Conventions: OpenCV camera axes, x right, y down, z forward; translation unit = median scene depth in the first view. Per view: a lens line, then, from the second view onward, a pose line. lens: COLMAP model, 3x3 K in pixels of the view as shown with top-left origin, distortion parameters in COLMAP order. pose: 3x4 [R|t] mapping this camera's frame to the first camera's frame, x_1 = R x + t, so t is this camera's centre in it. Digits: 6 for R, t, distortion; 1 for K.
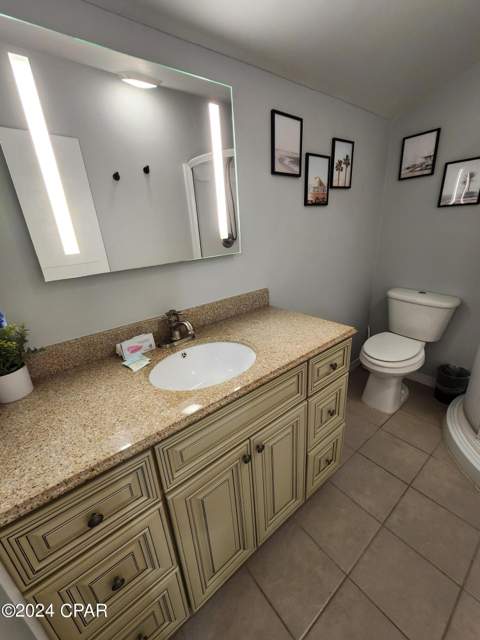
lens RADIAL K [[259.1, 0, 240.6], [0, 259.1, 318.7], [0, 0, 1]] dist [-0.004316, 0.000599]
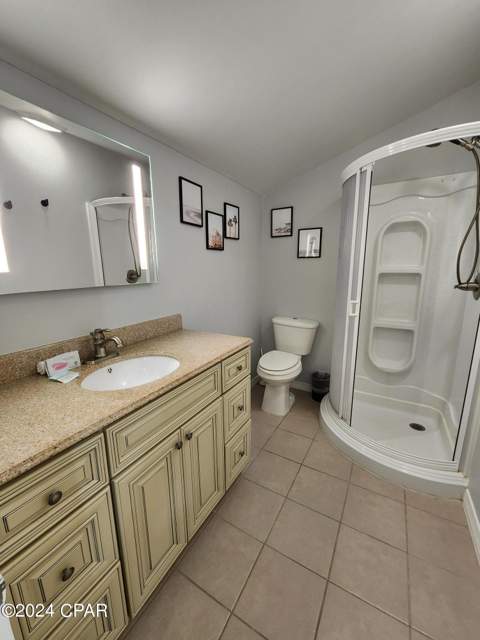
lens RADIAL K [[259.1, 0, 238.7], [0, 259.1, 320.1], [0, 0, 1]] dist [-0.004316, 0.000599]
pose [[0.928015, -0.021197, 0.371939, -0.112923], [0.078399, 0.987134, -0.139355, 0.121845], [-0.364199, 0.158483, 0.917737, -0.207748]]
